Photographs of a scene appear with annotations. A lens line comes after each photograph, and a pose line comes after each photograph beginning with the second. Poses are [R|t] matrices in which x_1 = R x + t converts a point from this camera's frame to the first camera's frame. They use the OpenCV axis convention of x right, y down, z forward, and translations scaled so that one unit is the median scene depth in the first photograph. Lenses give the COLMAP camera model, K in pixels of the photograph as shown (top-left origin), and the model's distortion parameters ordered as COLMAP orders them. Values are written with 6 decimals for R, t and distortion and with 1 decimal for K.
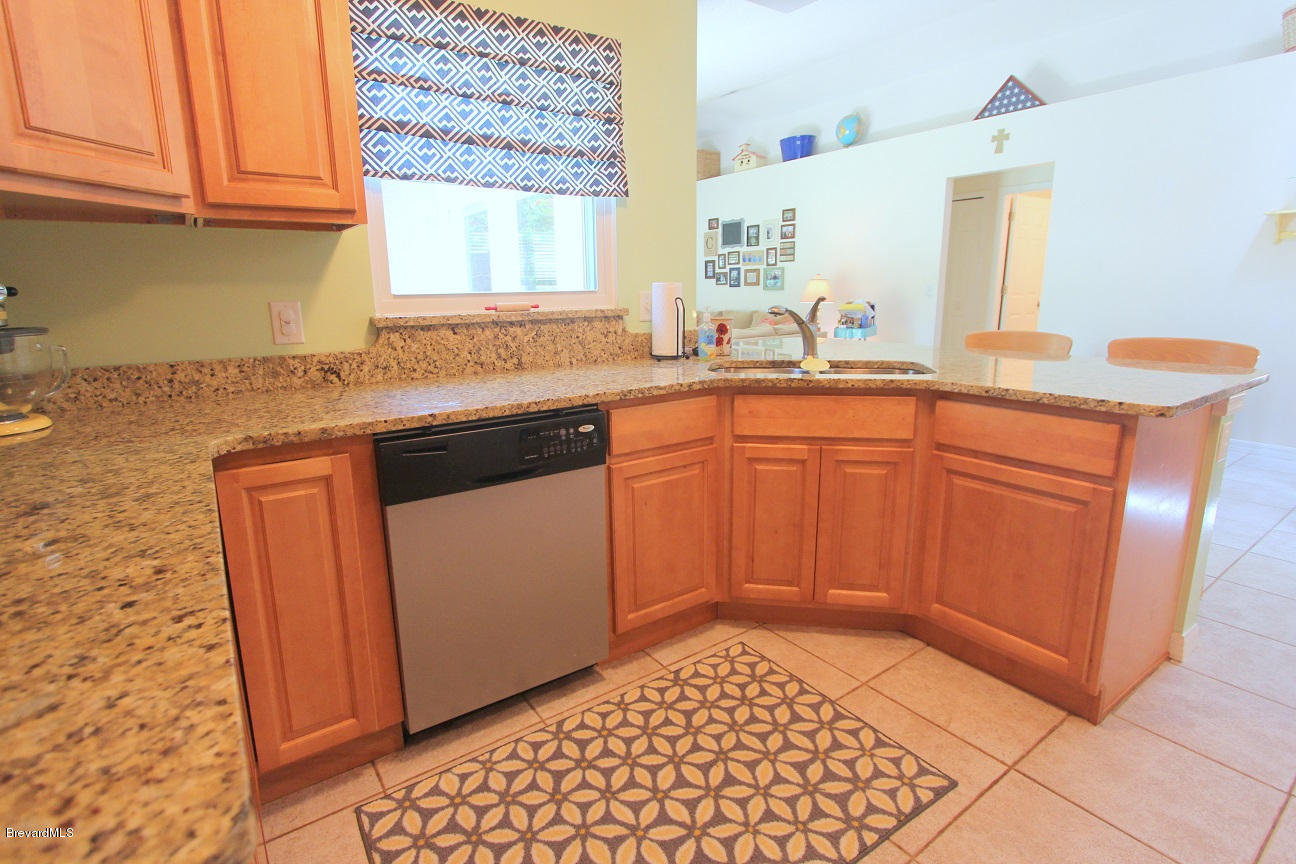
lens RADIAL K [[636.7, 0, 661.8], [0, 636.7, 428.4], [0, 0, 1]] dist [-0.015860, -0.000457]
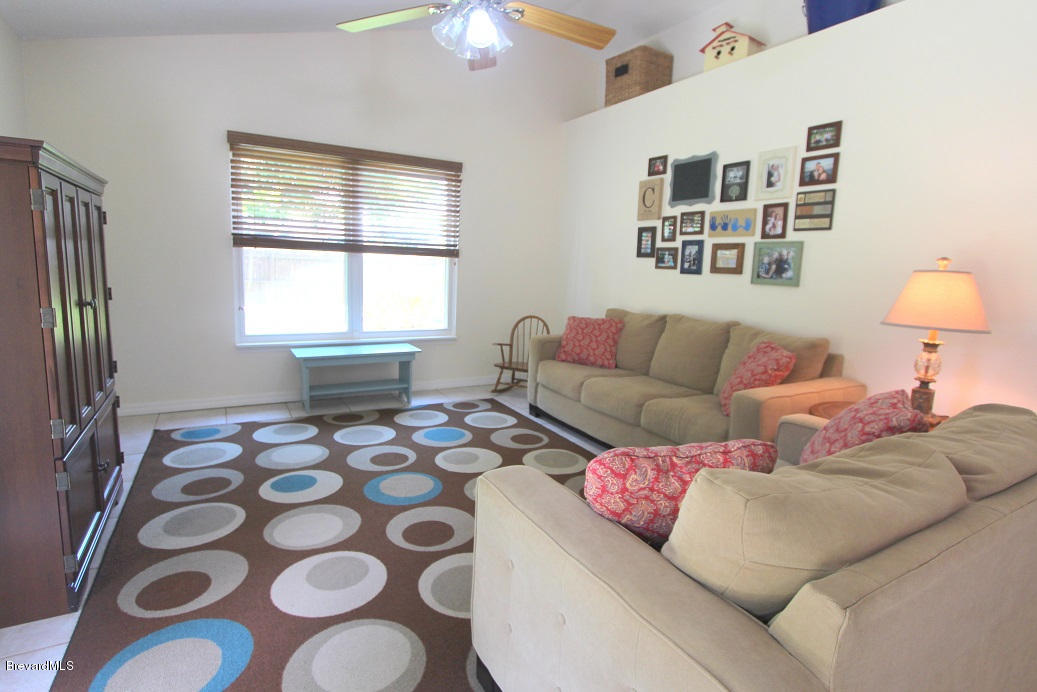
lens RADIAL K [[530.0, 0, 520.2], [0, 530.0, 354.2], [0, 0, 1]] dist [-0.024362, 0.000059]
pose [[0.992718, 0.059666, -0.104644, 0.017559], [-0.064293, 0.997072, -0.041409, -0.124640], [0.101867, 0.047836, 0.993647, 0.532490]]
